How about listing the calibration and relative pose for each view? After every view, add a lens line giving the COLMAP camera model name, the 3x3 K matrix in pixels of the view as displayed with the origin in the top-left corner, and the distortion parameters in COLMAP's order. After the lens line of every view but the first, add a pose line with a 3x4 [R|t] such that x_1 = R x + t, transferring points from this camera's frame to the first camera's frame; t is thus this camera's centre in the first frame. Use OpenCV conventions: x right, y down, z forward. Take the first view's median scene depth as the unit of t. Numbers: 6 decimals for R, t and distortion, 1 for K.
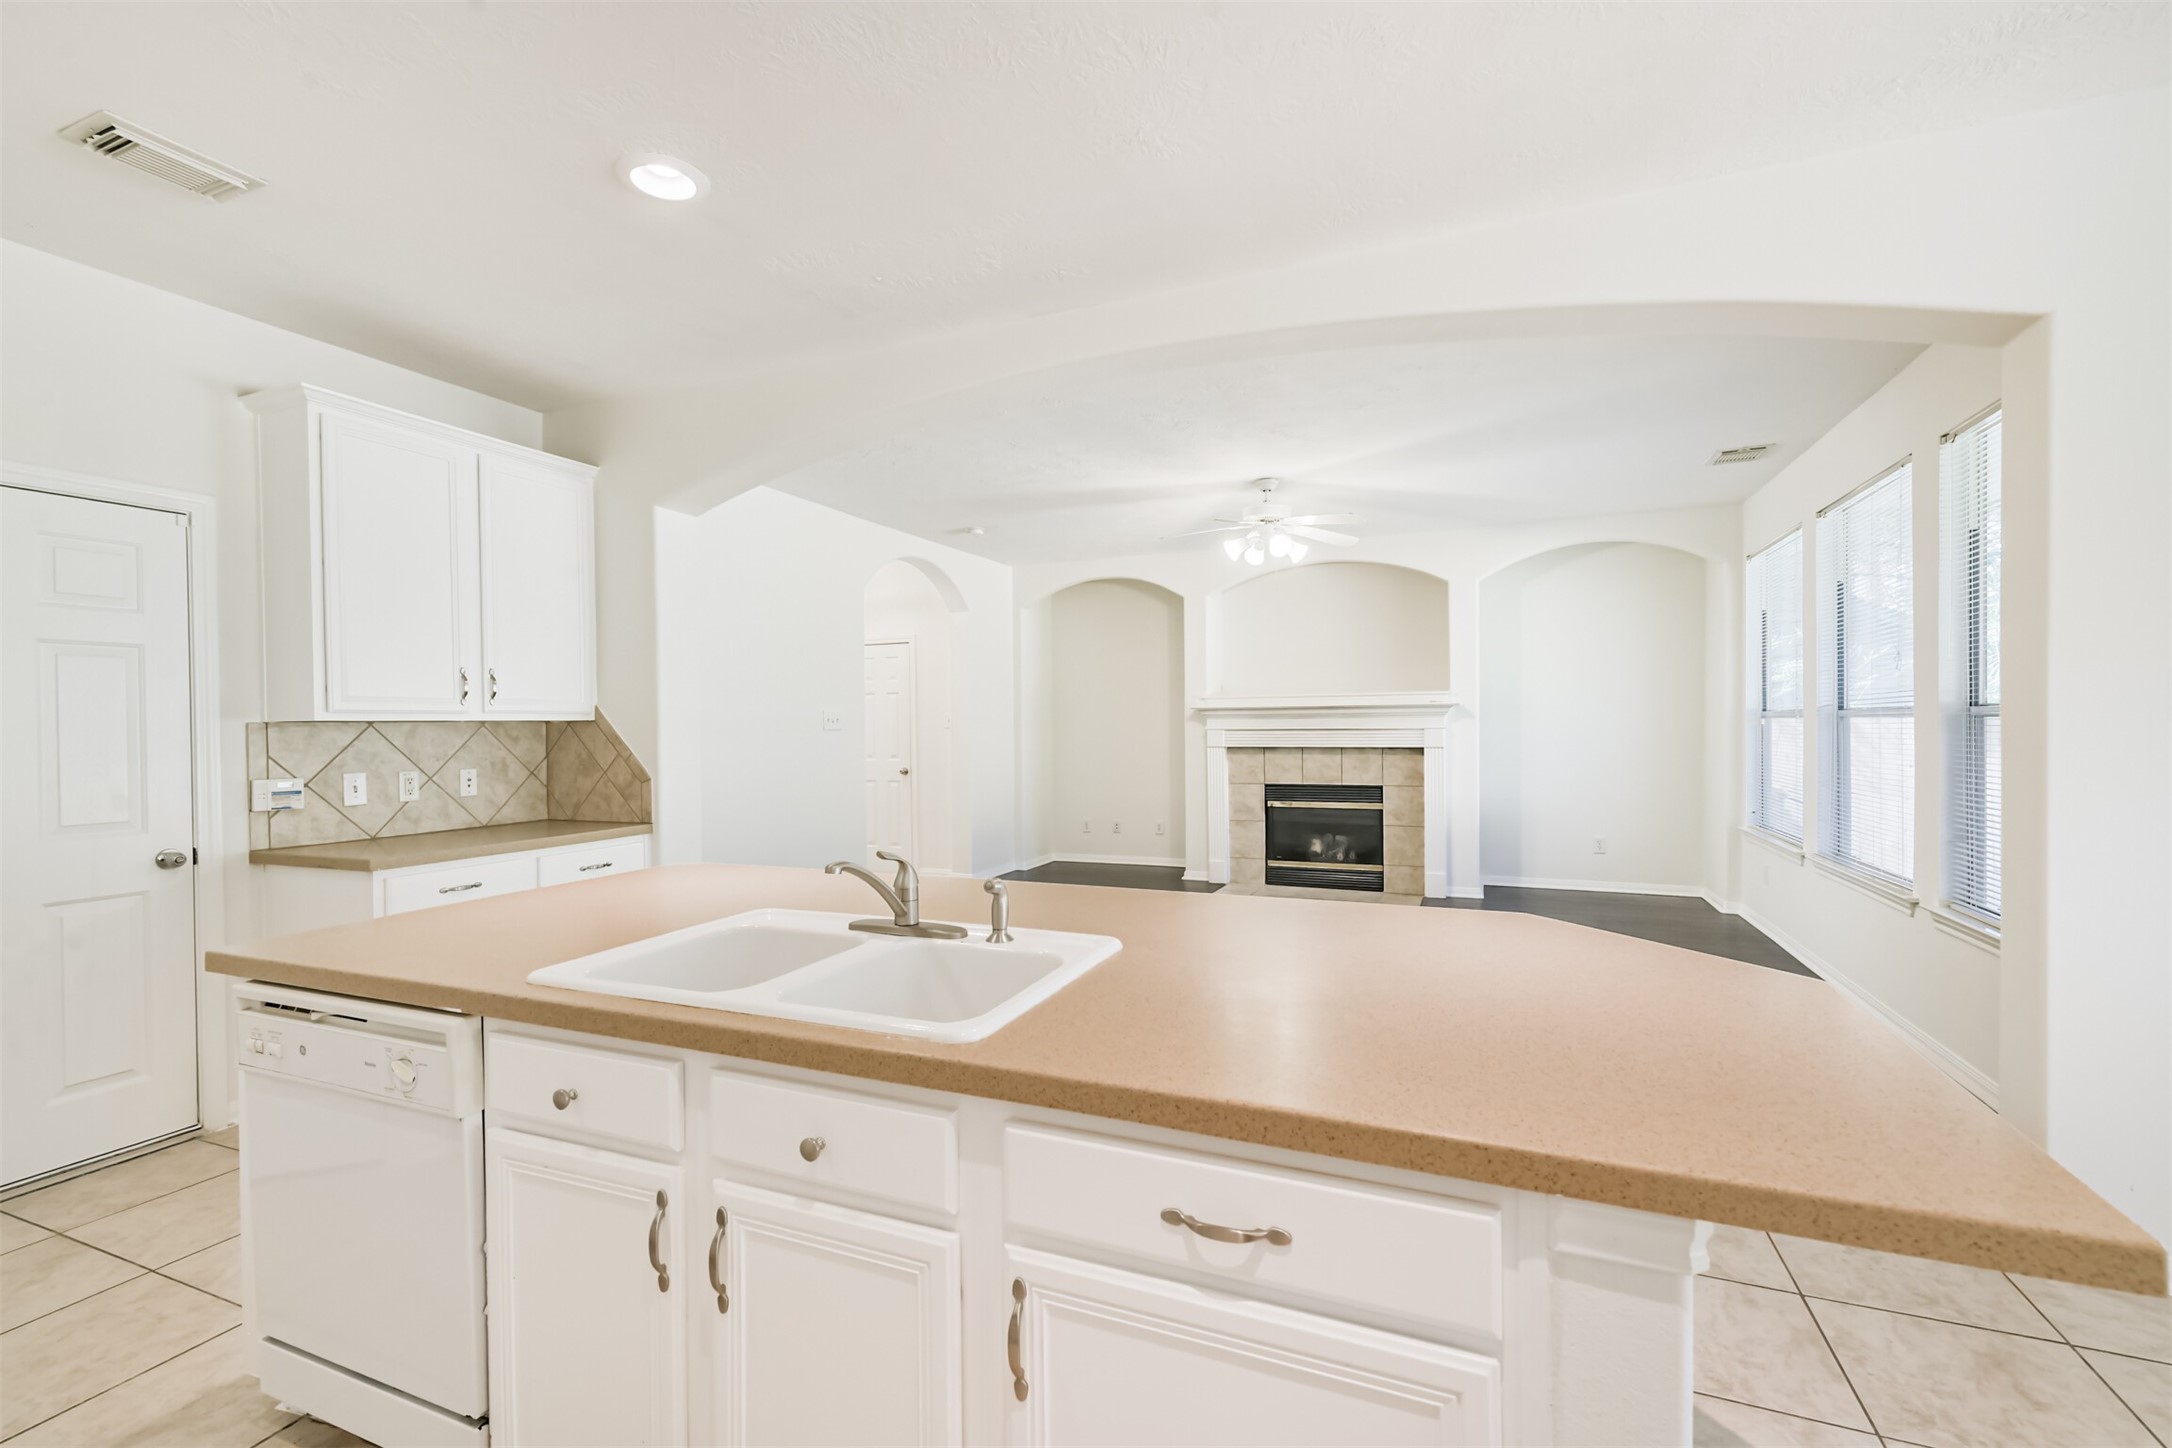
lens RADIAL K [[933.8, 0, 1086.8], [0, 933.8, 732.4], [0, 0, 1]] dist [0.023546, -0.008013]
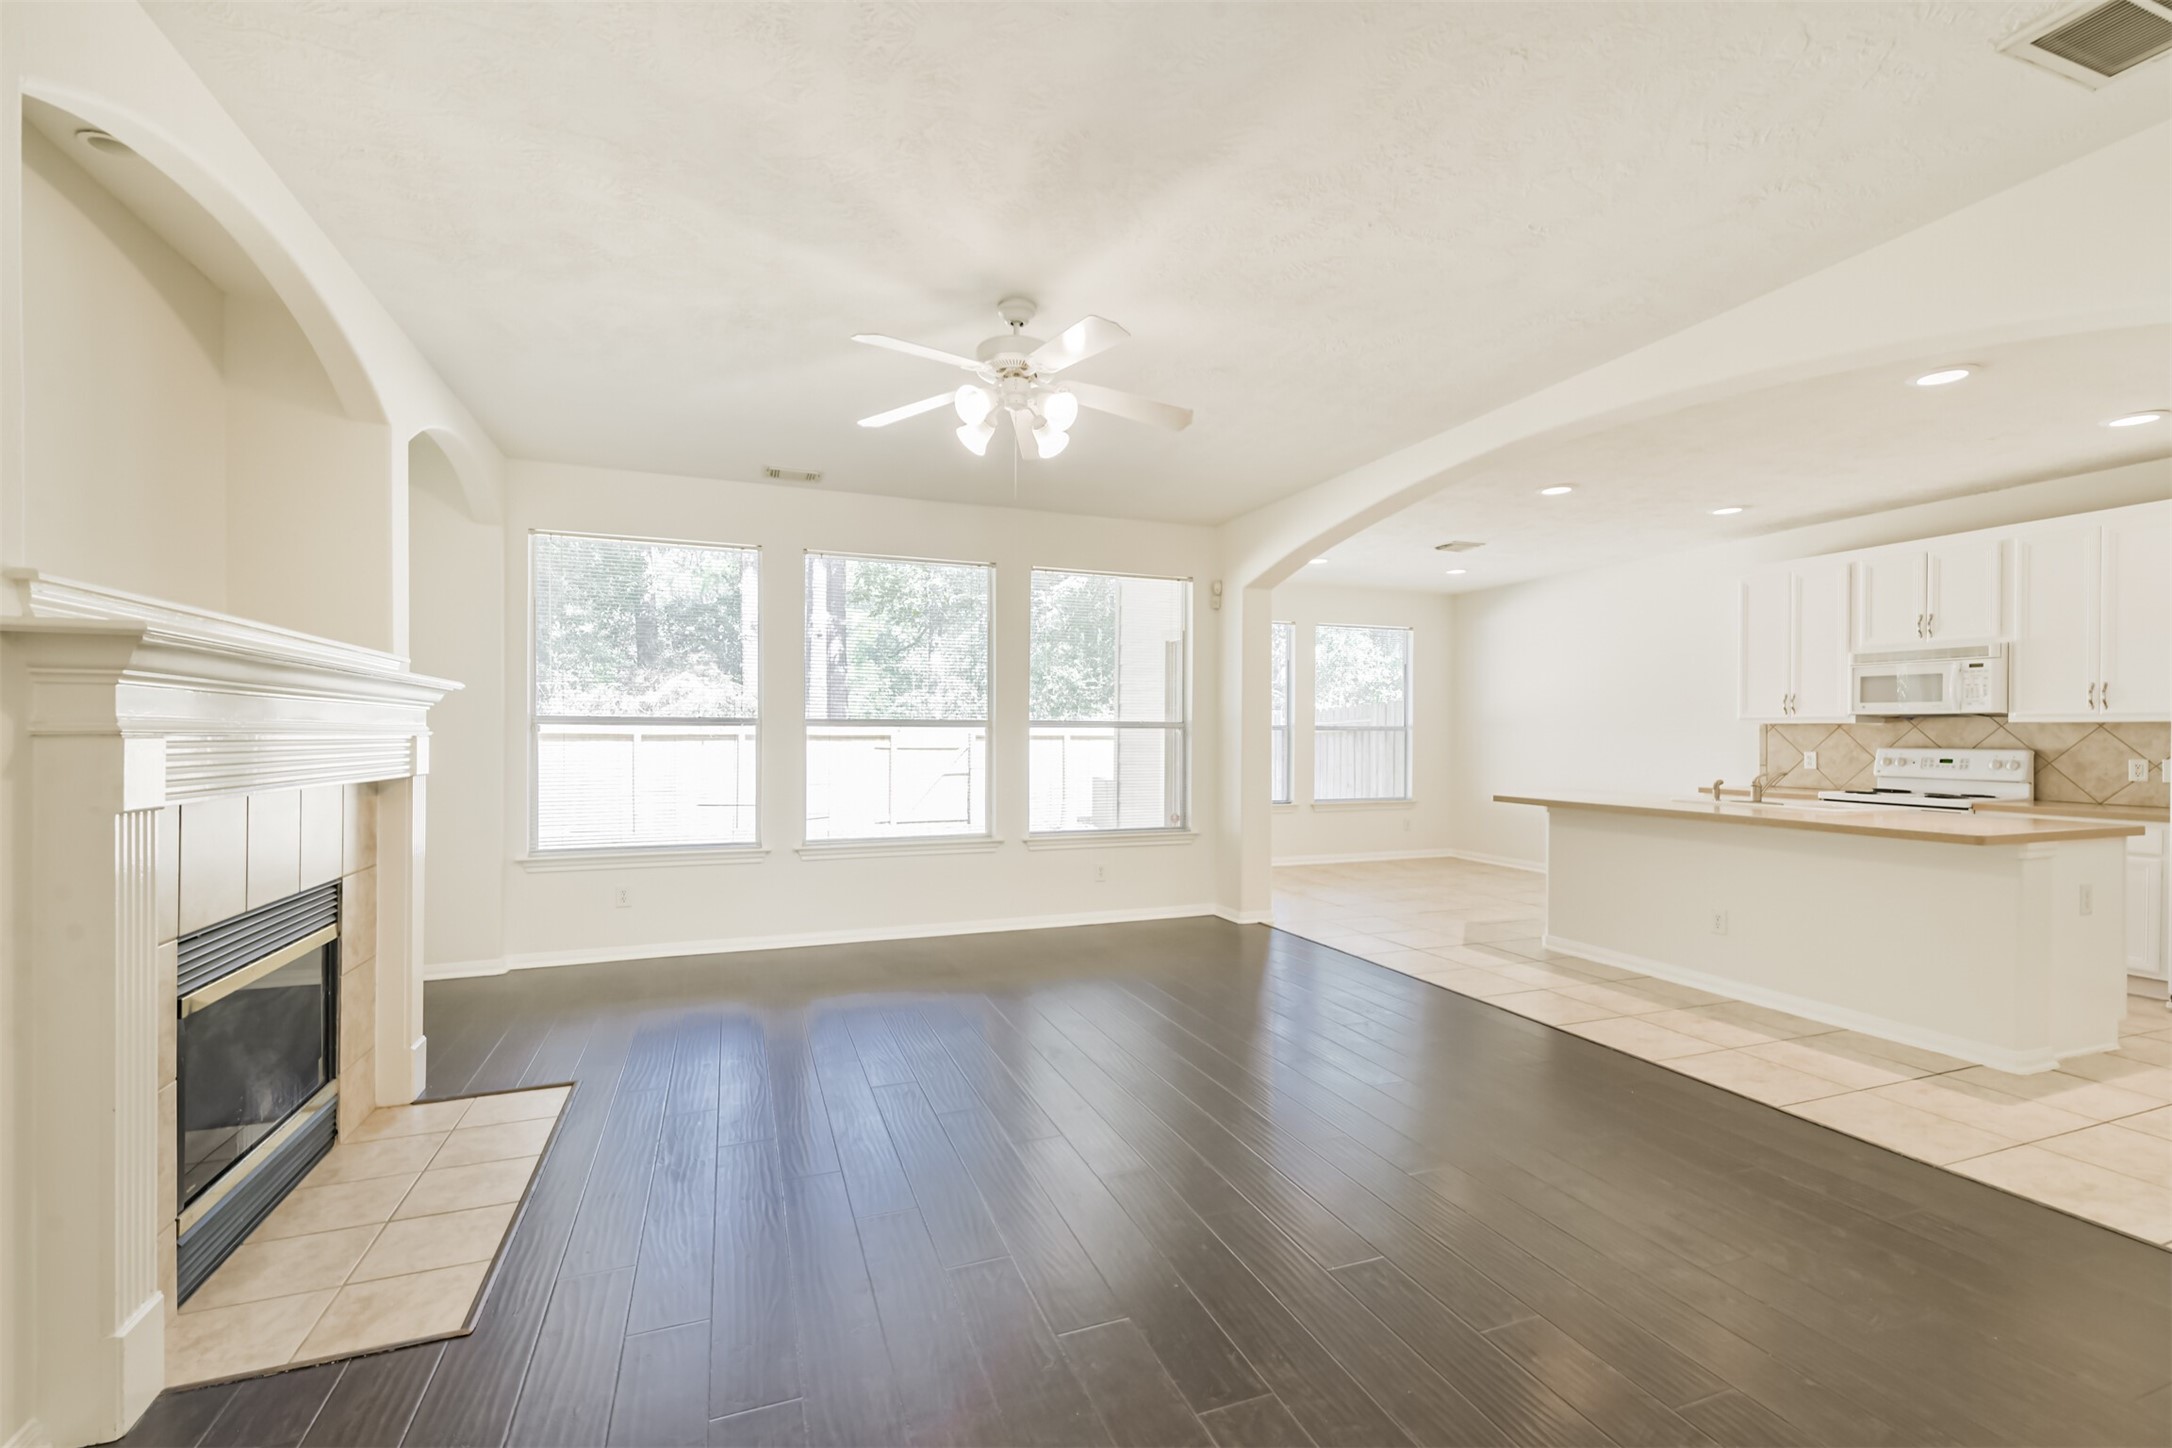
lens RADIAL K [[935.3, 0, 1080.4], [0, 935.3, 739.4], [0, 0, 1]] dist [0.002451, -0.000706]
pose [[-0.691942, 0.003318, 0.721946, -0.337222], [0.010604, 0.999928, 0.005568, -0.003237], [-0.721876, 0.011508, -0.691927, 1.816843]]
